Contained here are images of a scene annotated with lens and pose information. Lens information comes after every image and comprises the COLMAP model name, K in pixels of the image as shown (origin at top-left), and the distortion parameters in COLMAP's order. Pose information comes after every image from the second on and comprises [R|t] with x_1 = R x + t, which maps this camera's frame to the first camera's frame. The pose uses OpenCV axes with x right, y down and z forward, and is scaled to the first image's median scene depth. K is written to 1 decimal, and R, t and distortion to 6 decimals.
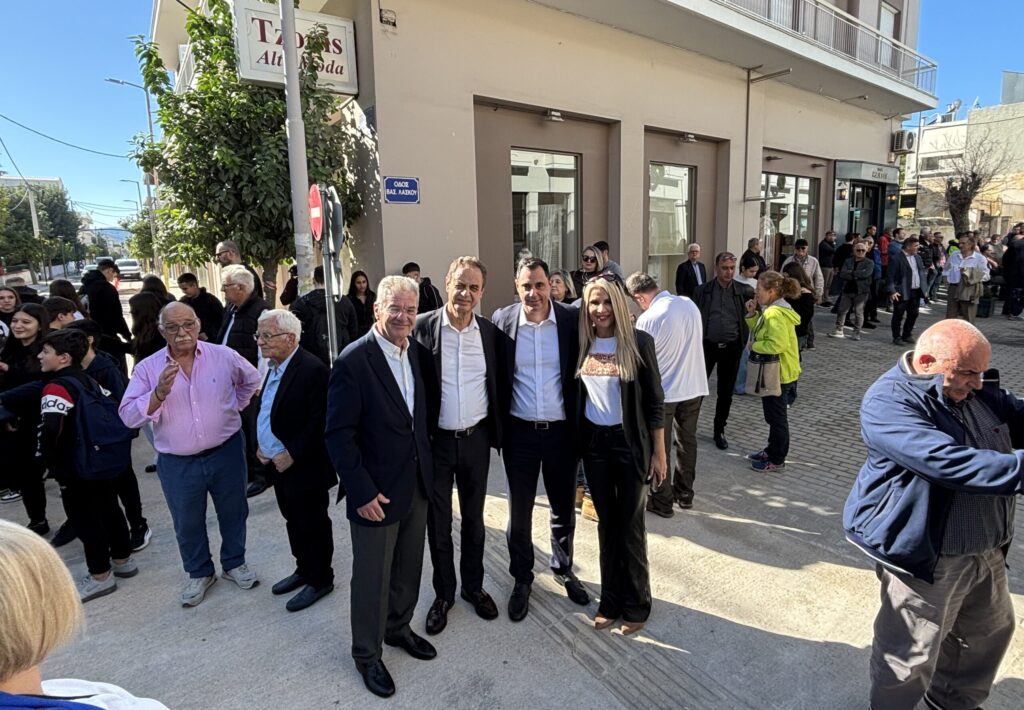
lens RADIAL K [[545.4, 0, 512.3], [0, 545.4, 330.1], [0, 0, 1]] dist [0.037282, -0.043088]
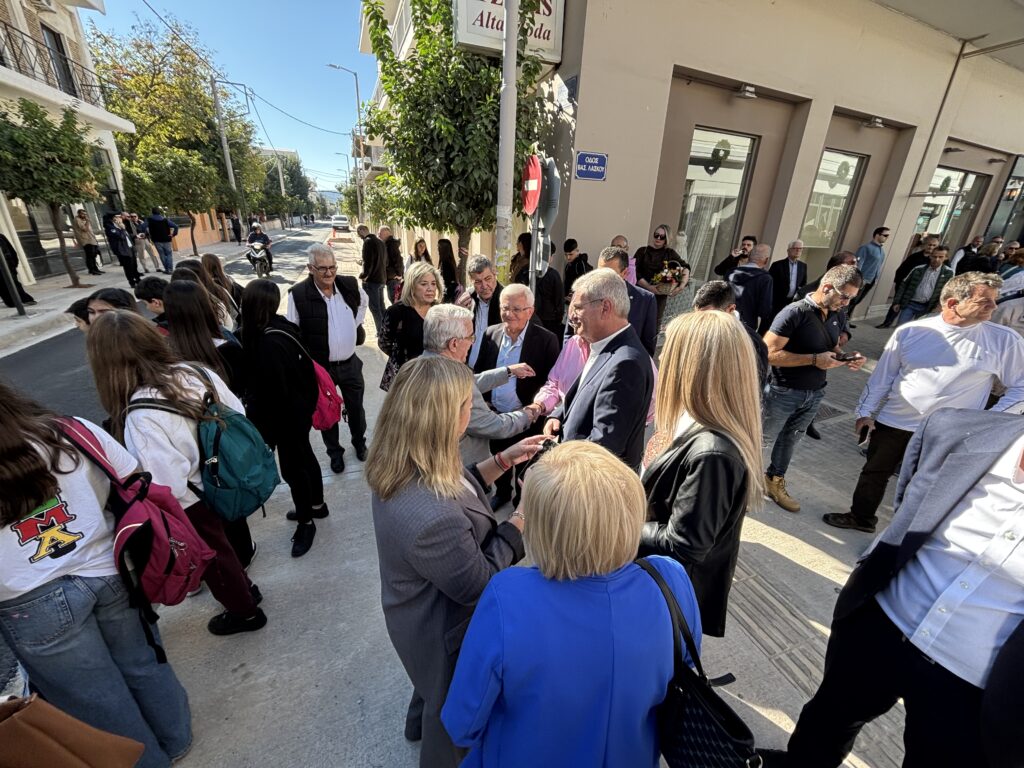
lens RADIAL K [[410.6, 0, 520.4], [0, 410.6, 381.2], [0, 0, 1]] dist [-0.002174, 0.000782]
pose [[0.973743, 0.137850, -0.181170, -0.131135], [-0.094738, 0.969013, 0.228120, -0.023733], [0.207003, -0.204966, 0.956629, 0.134899]]
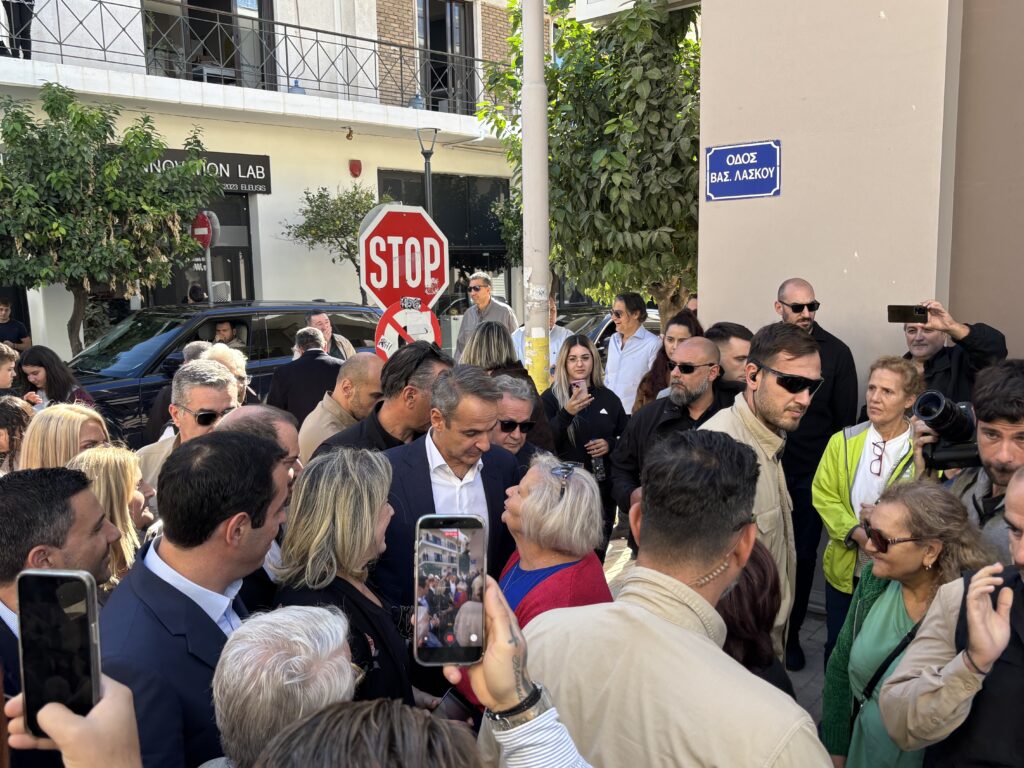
lens RADIAL K [[951.0, 0, 512.0], [0, 951.0, 384.0], [0, 0, 1]] dist [0.094590, -0.221613]
pose [[0.210198, 0.150682, -0.965977, 0.567064], [-0.138299, 0.982698, 0.123197, -0.144245], [0.967828, 0.107698, 0.227400, 0.617424]]
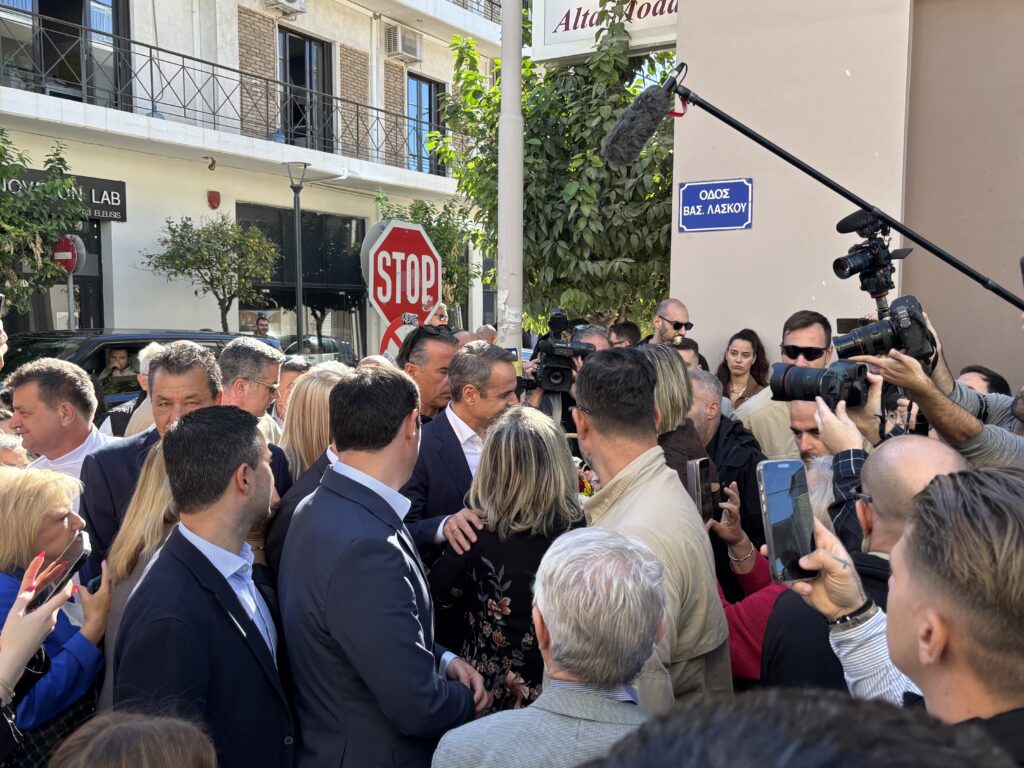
lens RADIAL K [[959.8, 0, 499.5], [0, 959.8, 385.0], [0, 0, 1]] dist [0.062481, -0.020113]
pose [[0.398605, 0.101917, -0.911442, 0.543108], [-0.160252, 0.986257, 0.040199, -0.090378], [0.903013, 0.130037, 0.409460, 0.452651]]
